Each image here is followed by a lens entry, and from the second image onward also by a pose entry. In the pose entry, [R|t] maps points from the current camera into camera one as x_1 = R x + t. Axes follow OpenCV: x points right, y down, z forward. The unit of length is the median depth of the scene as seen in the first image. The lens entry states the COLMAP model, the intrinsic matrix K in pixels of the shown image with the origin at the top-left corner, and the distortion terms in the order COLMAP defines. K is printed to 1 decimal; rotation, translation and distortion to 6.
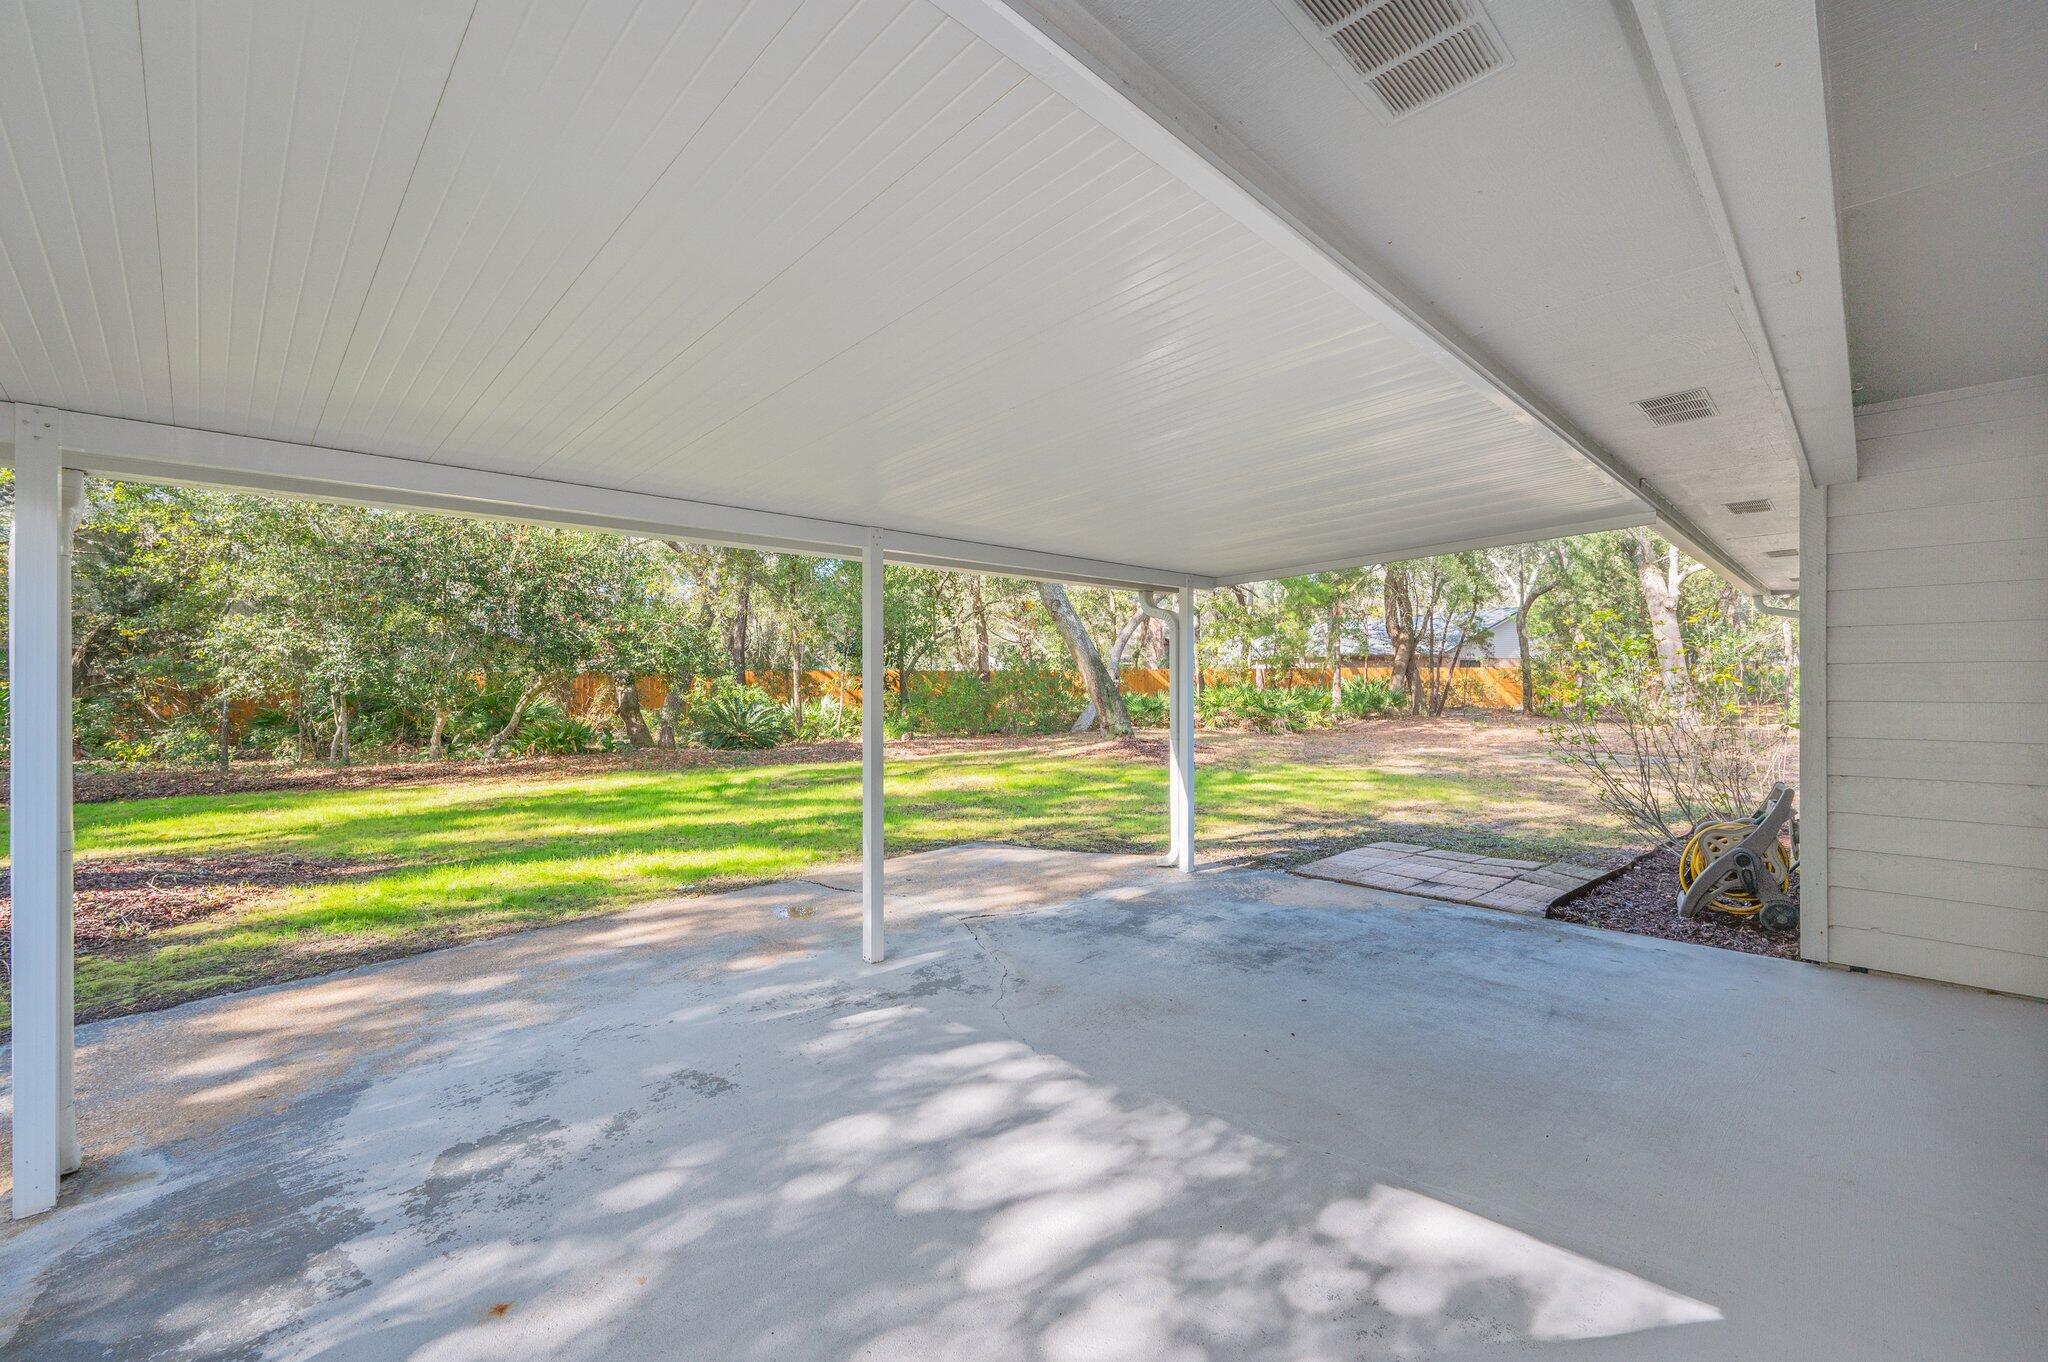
lens RADIAL K [[819.5, 0, 1028.6], [0, 819.5, 677.4], [0, 0, 1]] dist [-0.000571, 0.000501]
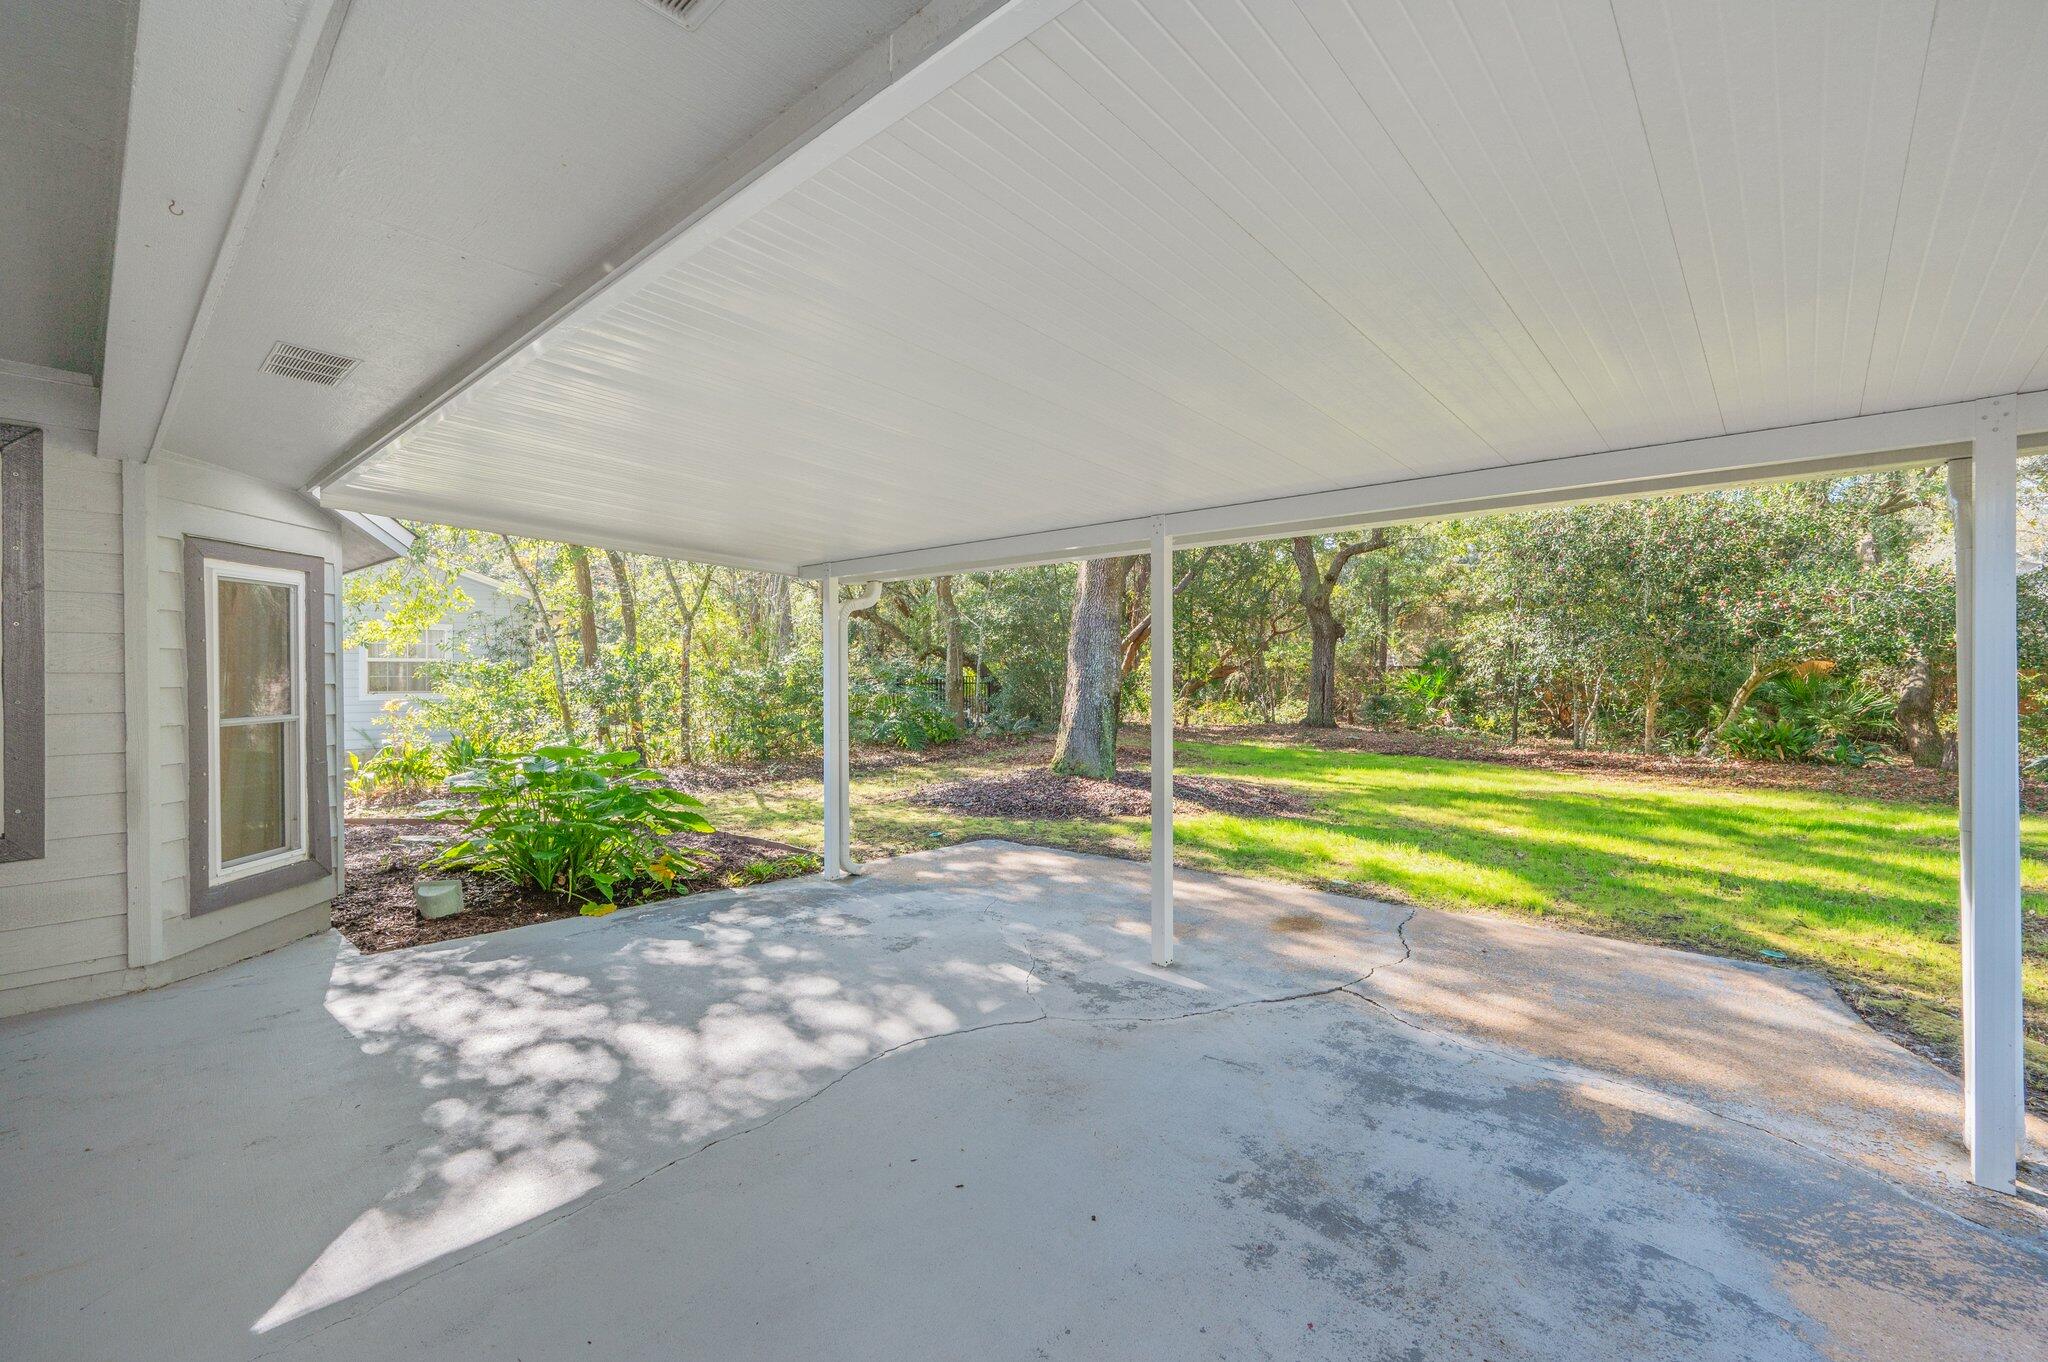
lens RADIAL K [[836.0, 0, 1028.5], [0, 836.0, 670.0], [0, 0, 1]] dist [-0.003799, 0.000059]
pose [[0.097789, 0.008207, -0.995173, 1.207606], [-0.001988, 0.999966, 0.008052, -0.018046], [0.995205, 0.001192, 0.097802, 1.146674]]
